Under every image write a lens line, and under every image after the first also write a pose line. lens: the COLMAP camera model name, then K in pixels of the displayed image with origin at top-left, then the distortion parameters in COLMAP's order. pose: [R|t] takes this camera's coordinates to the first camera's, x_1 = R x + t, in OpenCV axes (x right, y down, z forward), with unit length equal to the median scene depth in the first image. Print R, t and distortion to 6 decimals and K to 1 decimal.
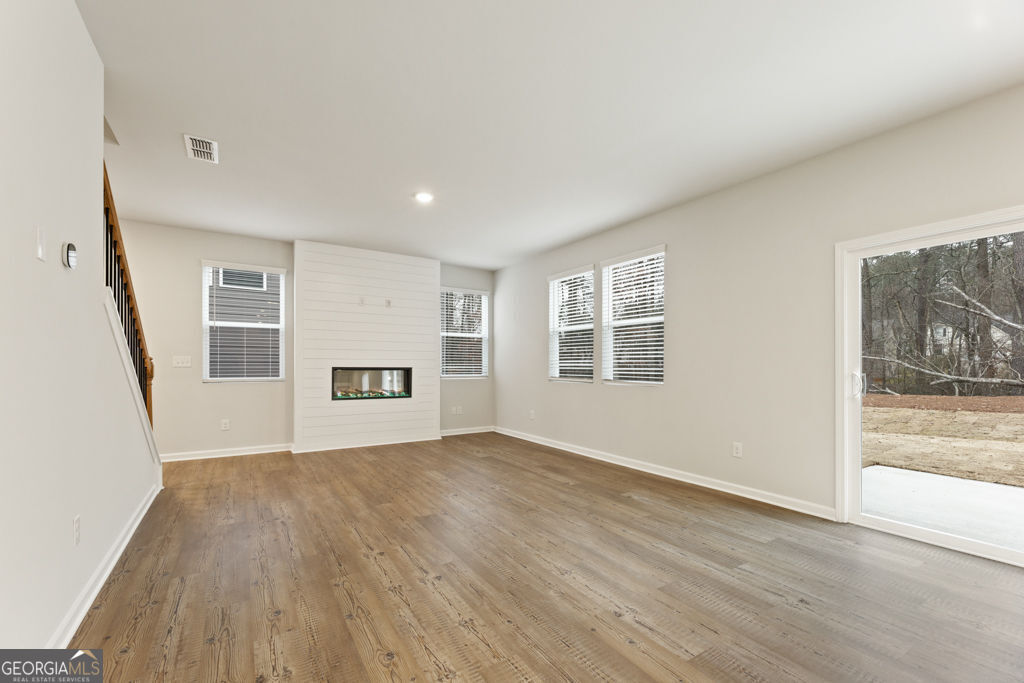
lens RADIAL K [[416.1, 0, 502.0], [0, 416.1, 368.0], [0, 0, 1]] dist [0.004589, 0.000052]
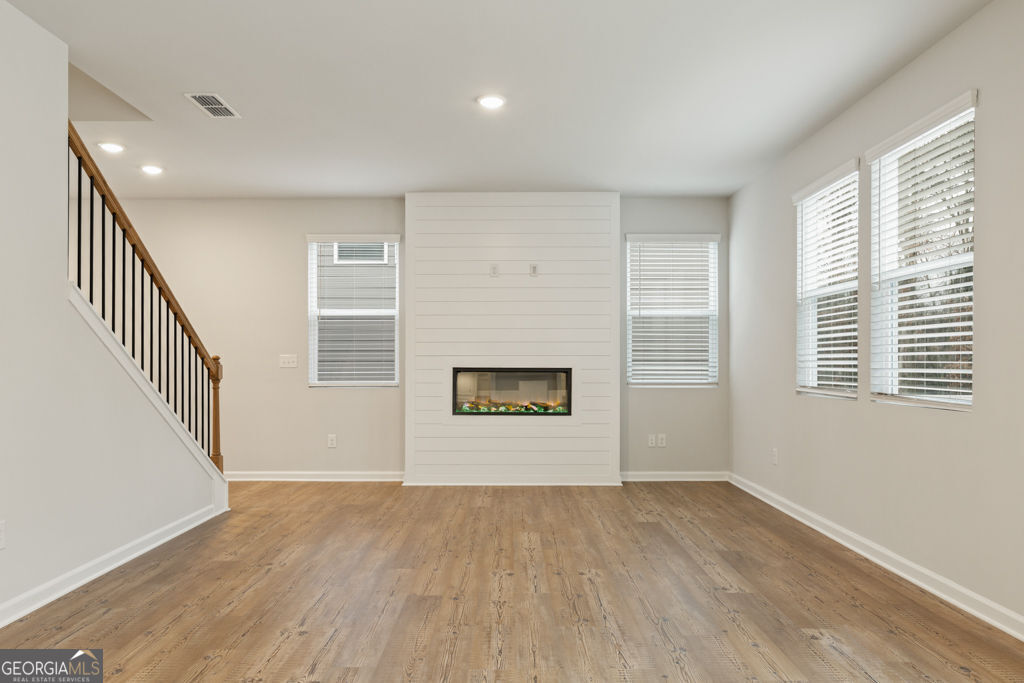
lens RADIAL K [[666.7, 0, 510.3], [0, 666.7, 366.7], [0, 0, 1]] dist [-0.003857, 0.005276]
pose [[0.846732, -0.001232, -0.532019, 0.326415], [-0.000309, 0.999996, -0.002807, -0.000324], [0.532020, 0.002541, 0.846728, 0.126843]]
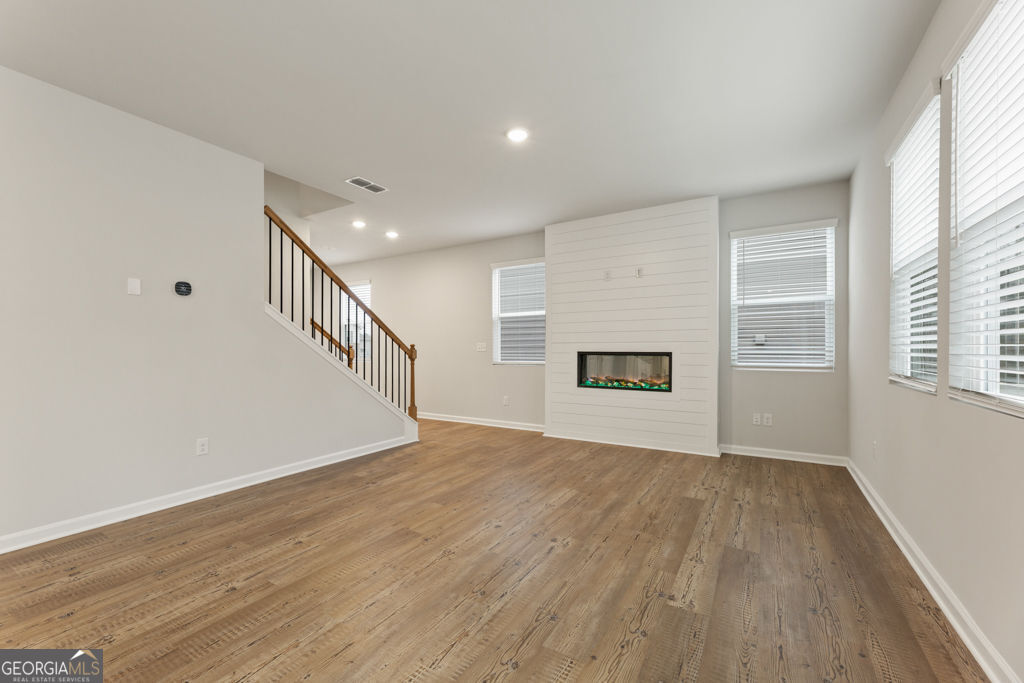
lens RADIAL K [[416.1, 0, 507.5], [0, 416.1, 351.3], [0, 0, 1]] dist [0.004589, 0.000052]
pose [[0.444832, 0.000515, -0.895614, 0.433755], [-0.001904, 0.999998, -0.000371, -0.002280], [0.895612, 0.001870, 0.444832, 0.541831]]
